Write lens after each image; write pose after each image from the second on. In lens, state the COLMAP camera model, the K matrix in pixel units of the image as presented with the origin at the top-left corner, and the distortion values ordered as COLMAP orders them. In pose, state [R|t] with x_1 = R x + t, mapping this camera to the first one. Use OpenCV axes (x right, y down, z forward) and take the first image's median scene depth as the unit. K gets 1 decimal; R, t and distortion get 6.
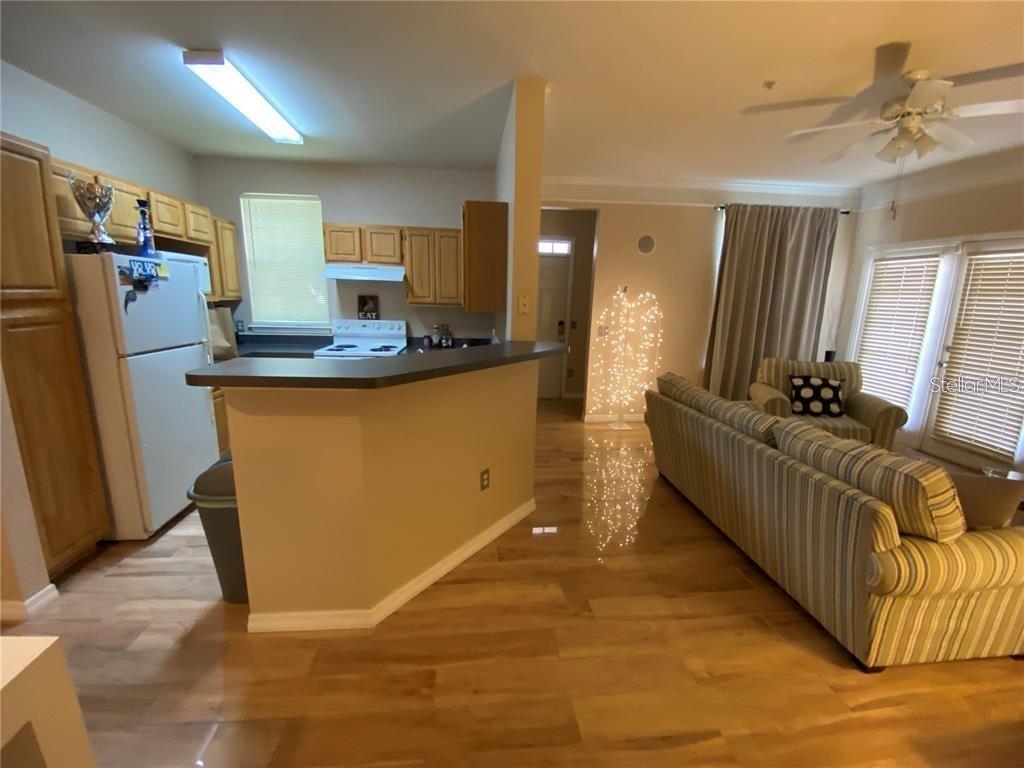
lens RADIAL K [[423.4, 0, 518.8], [0, 423.4, 386.4], [0, 0, 1]] dist [0.027891, -0.022658]
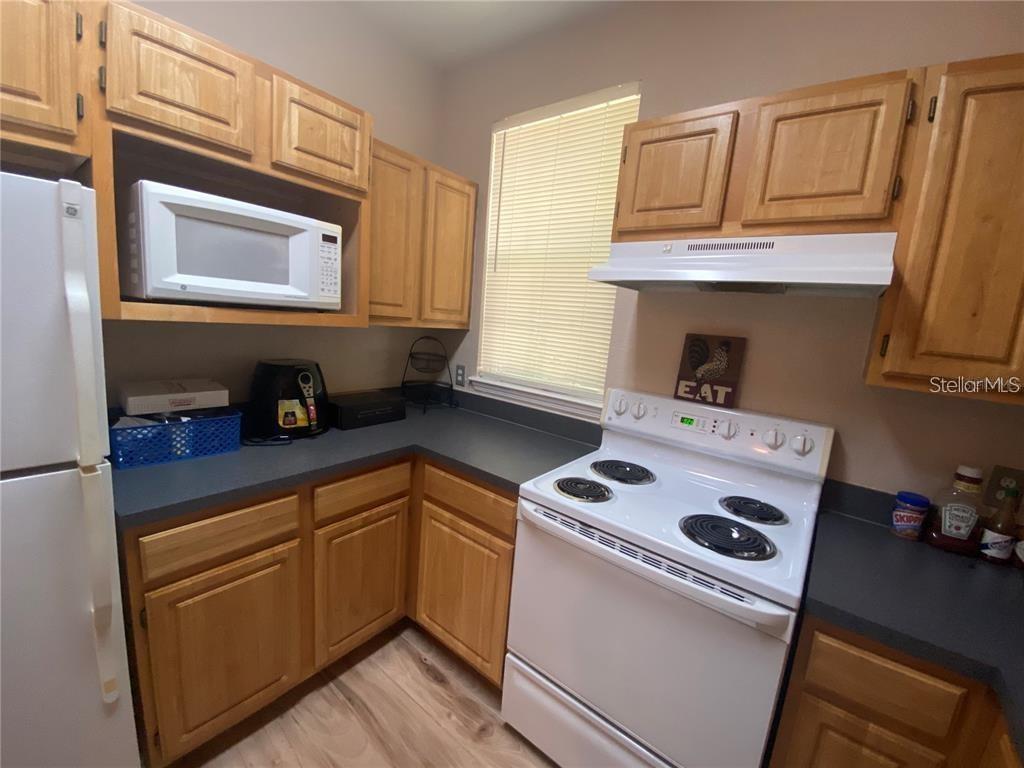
lens RADIAL K [[410.3, 0, 512.0], [0, 410.3, 384.0], [0, 0, 1]] dist [0.023170, -0.020370]
pose [[0.712670, 0.147880, -0.685735, -0.243197], [-0.205315, 0.978693, -0.002322, -0.144219], [0.670781, 0.142447, 0.727848, 0.666604]]
